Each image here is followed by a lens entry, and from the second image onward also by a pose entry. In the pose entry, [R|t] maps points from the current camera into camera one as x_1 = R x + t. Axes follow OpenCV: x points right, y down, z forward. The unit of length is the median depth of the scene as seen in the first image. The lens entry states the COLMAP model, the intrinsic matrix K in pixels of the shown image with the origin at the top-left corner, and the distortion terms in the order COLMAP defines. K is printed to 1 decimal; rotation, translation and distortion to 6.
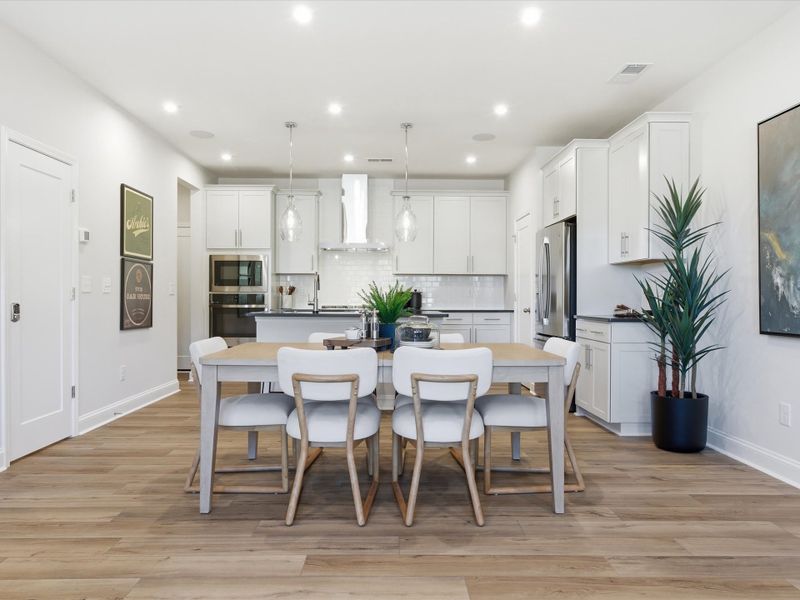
lens RADIAL K [[561.1, 0, 396.9], [0, 561.1, 299.6], [0, 0, 1]] dist [-0.014176, 0.009702]
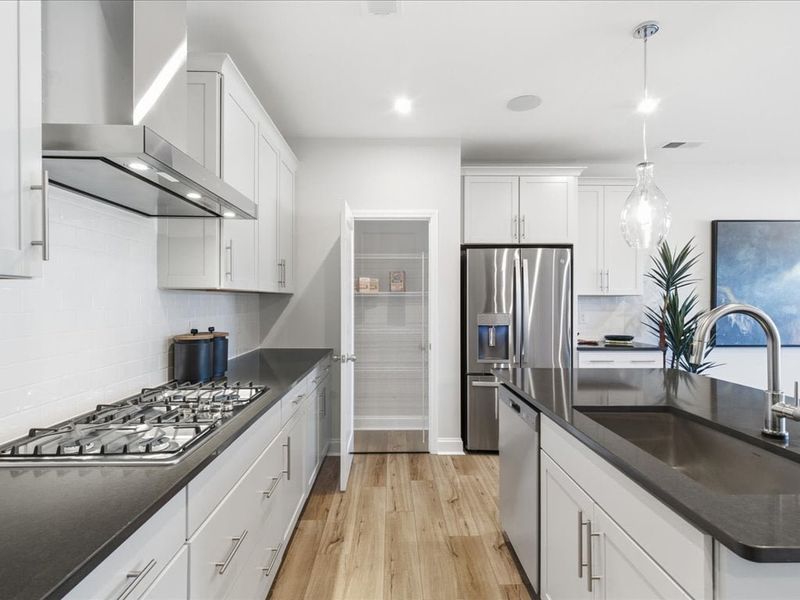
lens RADIAL K [[404.8, 0, 395.9], [0, 404.8, 300.7], [0, 0, 1]] dist [0.013475, -0.000107]
pose [[0.013178, 0.004749, 0.999902, -0.380697], [0.006362, 0.999968, -0.004833, -0.050306], [-0.999893, 0.006425, 0.013147, 1.267958]]
